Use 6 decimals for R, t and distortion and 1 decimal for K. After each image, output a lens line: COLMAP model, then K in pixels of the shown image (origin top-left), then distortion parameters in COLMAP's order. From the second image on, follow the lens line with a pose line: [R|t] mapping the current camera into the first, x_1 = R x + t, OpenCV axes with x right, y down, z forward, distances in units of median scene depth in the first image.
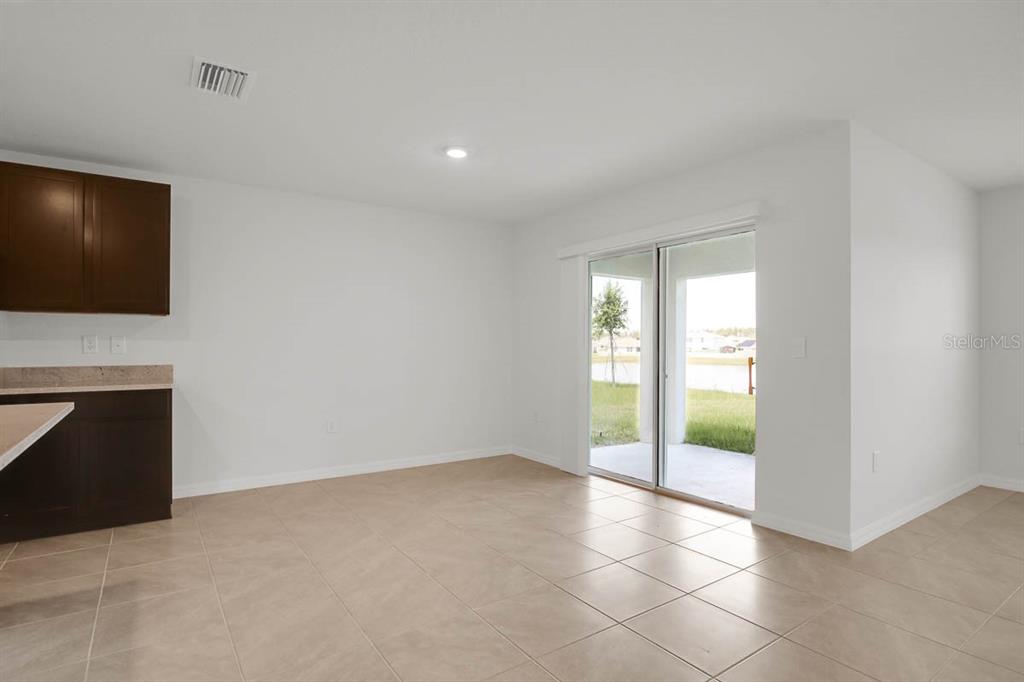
lens RADIAL K [[528.2, 0, 512.0], [0, 528.2, 341.0], [0, 0, 1]] dist [-0.003164, -0.000321]
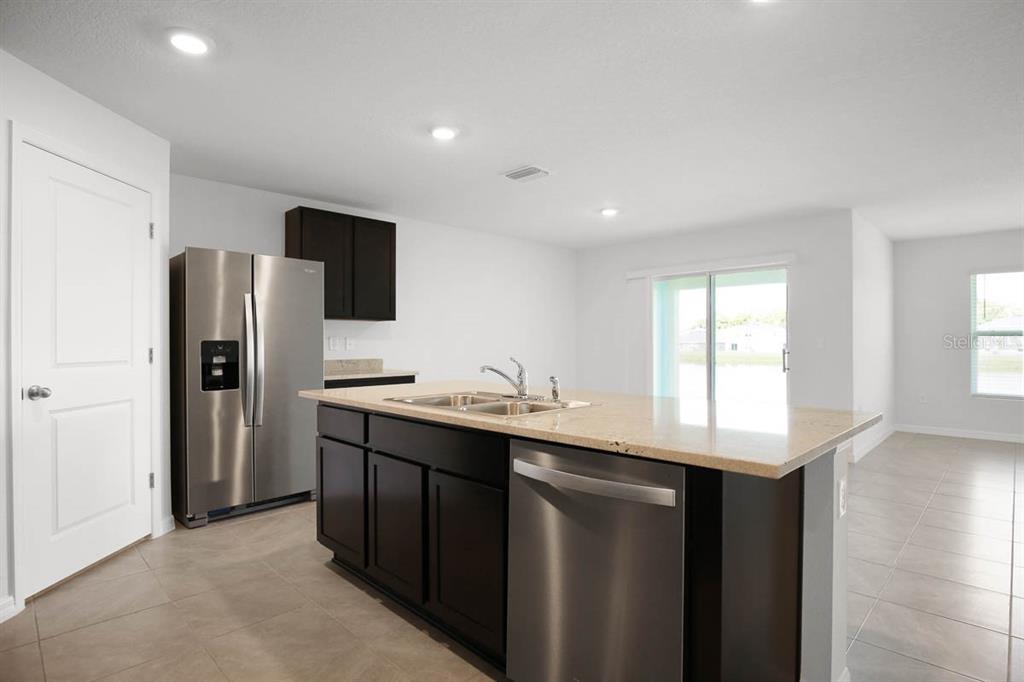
lens RADIAL K [[528.2, 0, 512.0], [0, 528.2, 341.0], [0, 0, 1]] dist [-0.003164, -0.000321]
pose [[0.981768, -0.004067, 0.190039, -0.607982], [0.002992, 0.999978, 0.005942, -0.005534], [-0.190059, -0.005265, 0.981759, -0.365406]]
